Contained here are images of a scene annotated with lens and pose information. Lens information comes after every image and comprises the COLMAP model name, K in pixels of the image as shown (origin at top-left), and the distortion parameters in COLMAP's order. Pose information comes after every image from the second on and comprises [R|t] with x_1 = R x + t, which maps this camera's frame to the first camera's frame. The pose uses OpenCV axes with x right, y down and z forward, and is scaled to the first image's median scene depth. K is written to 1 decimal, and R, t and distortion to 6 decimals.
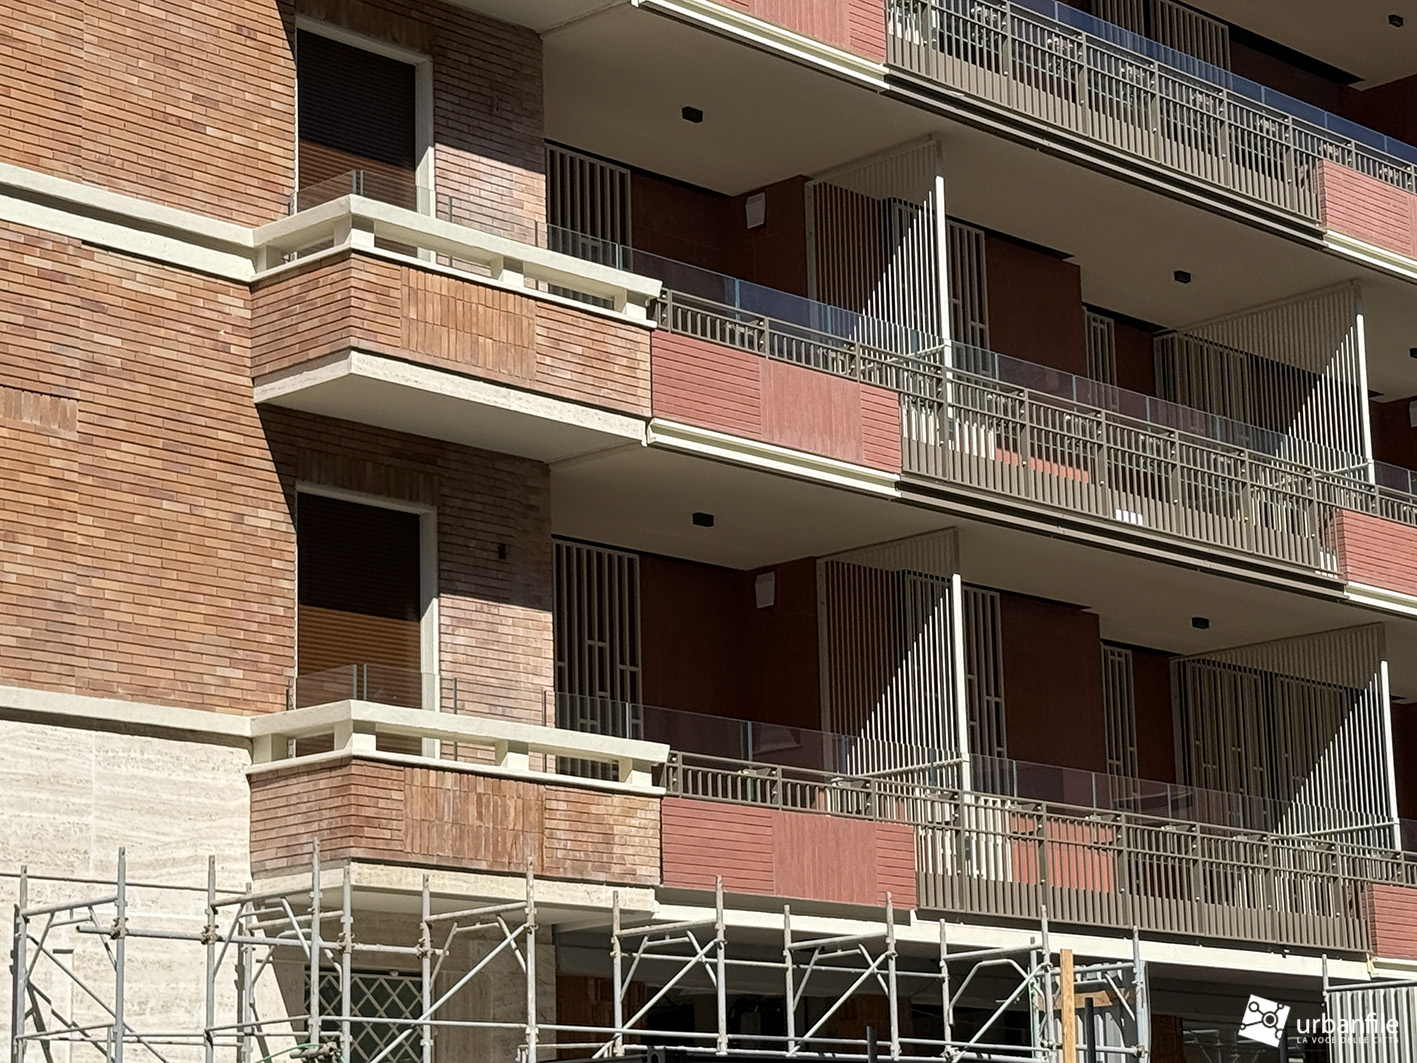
lens RADIAL K [[3663.5, 0, 731.7], [0, 3663.5, 486.8], [0, 0, 1]] dist [0.273416, 0.000000]
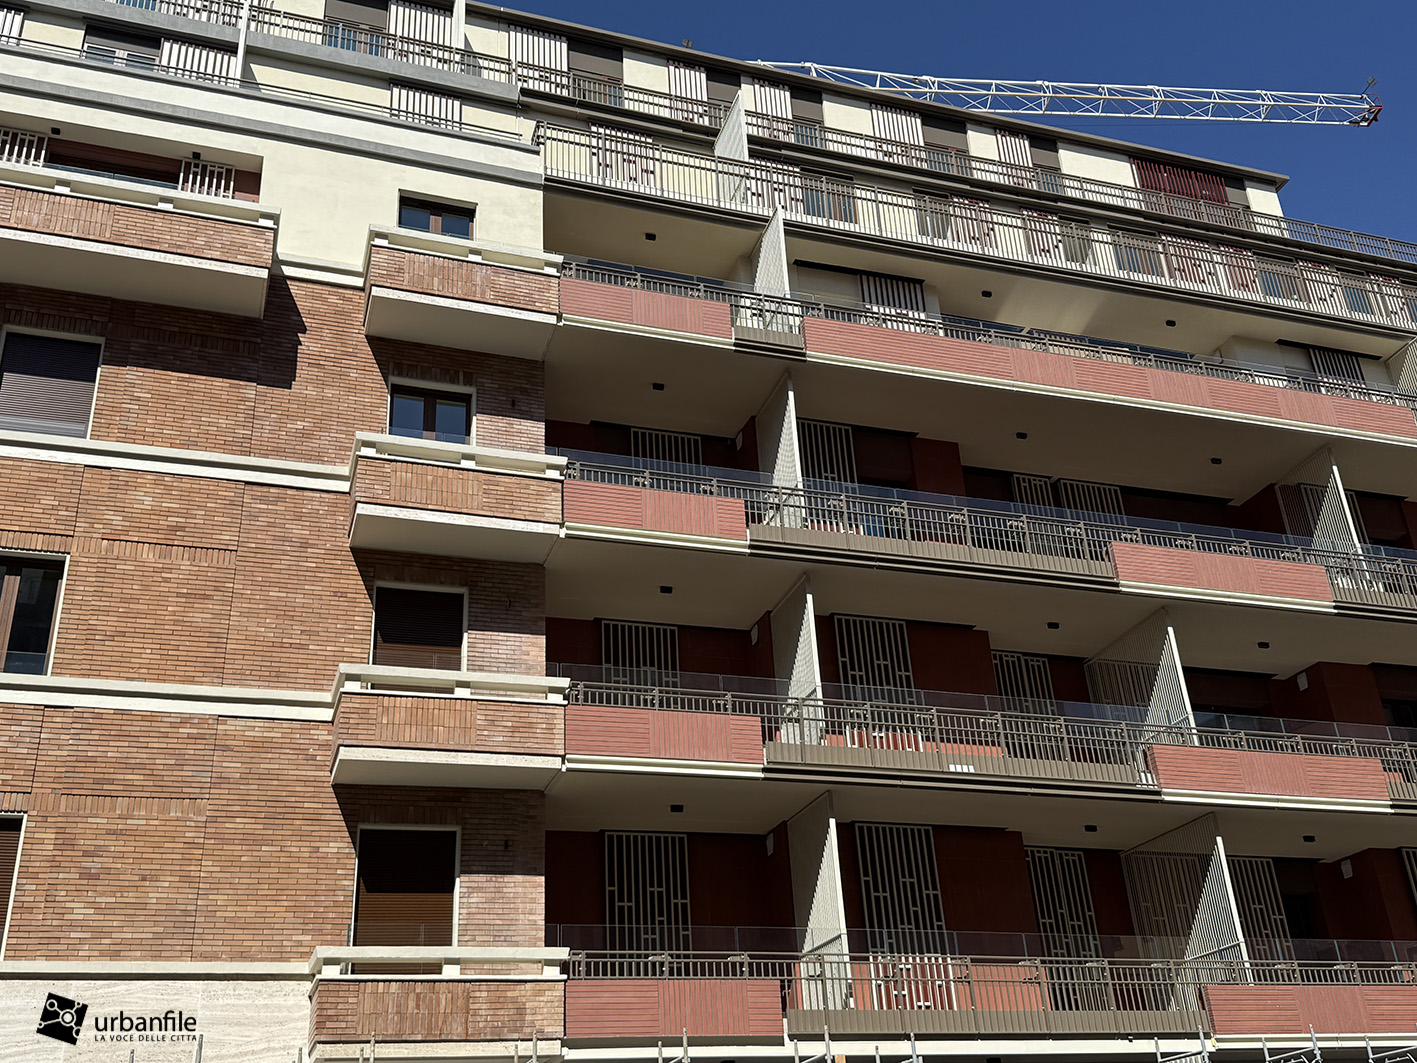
lens RADIAL K [[1465.8, 0, 681.2], [0, 1465.8, 536.0], [0, 0, 1]] dist [0.056025, 0.000000]
pose [[0.861441, -0.254058, -0.439743, 0.366183], [0.142061, 0.951858, -0.271635, 0.081198], [0.487584, 0.171527, 0.856061, 0.419194]]
